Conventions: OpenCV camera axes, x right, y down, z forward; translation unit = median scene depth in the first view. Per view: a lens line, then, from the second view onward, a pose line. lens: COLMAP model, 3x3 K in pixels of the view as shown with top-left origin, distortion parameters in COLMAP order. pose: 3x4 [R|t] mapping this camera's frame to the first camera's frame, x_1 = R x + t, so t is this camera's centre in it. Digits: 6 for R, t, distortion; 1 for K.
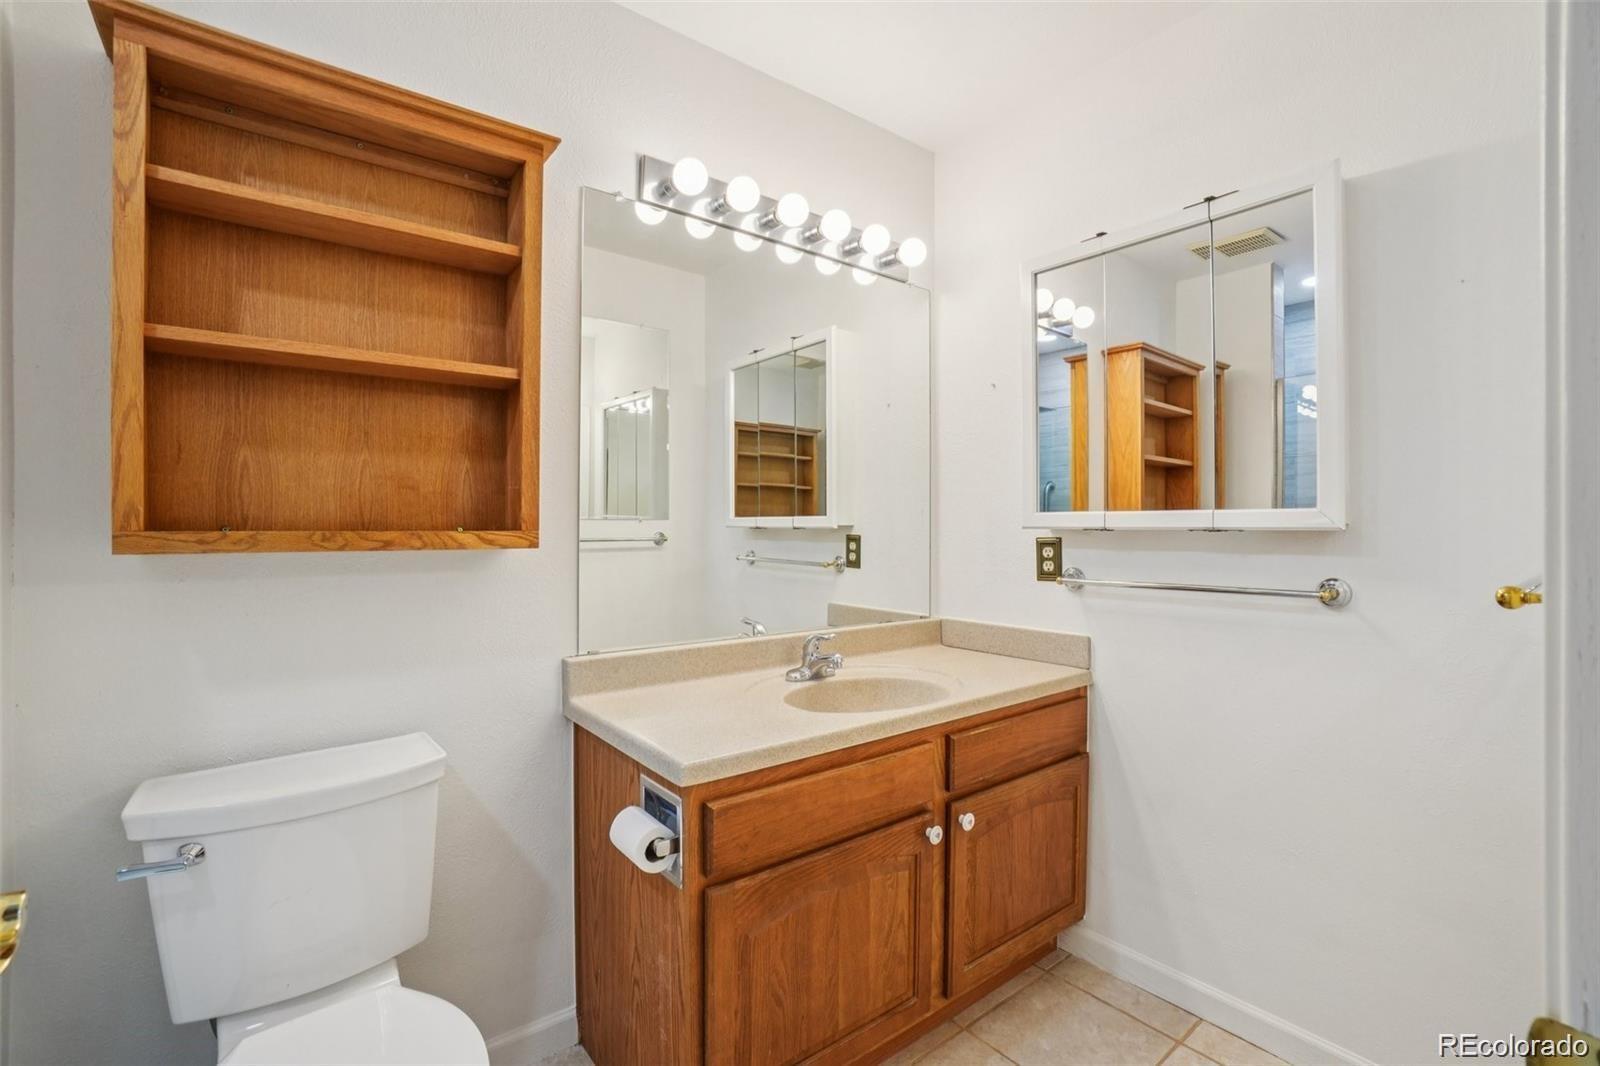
lens RADIAL K [[716.6, 0, 772.8], [0, 716.6, 528.1], [0, 0, 1]] dist [-0.048390, 0.022271]
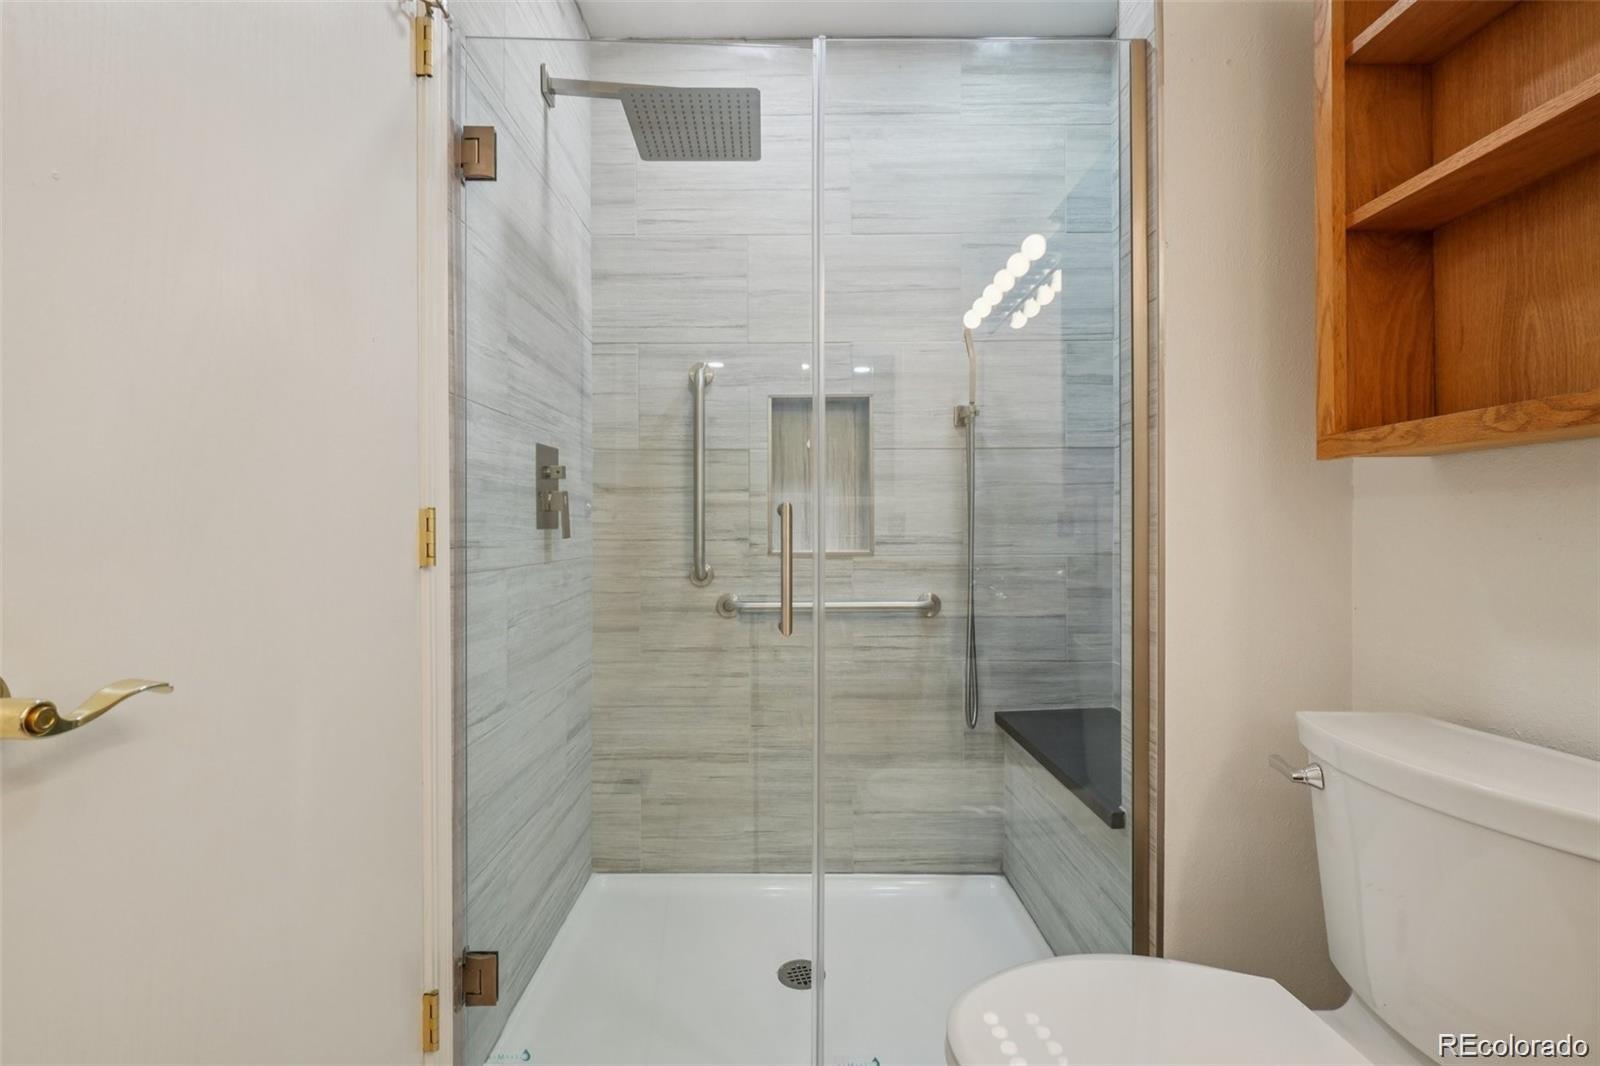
lens RADIAL K [[729.2, 0, 800.0], [0, 729.2, 533.0], [0, 0, 1]] dist [0.000249, -0.000118]
pose [[-0.591592, 0.000832, -0.806237, 0.307132], [-0.000159, 0.999999, 0.001149, 0.123299], [0.806237, 0.000808, -0.591592, 0.876233]]
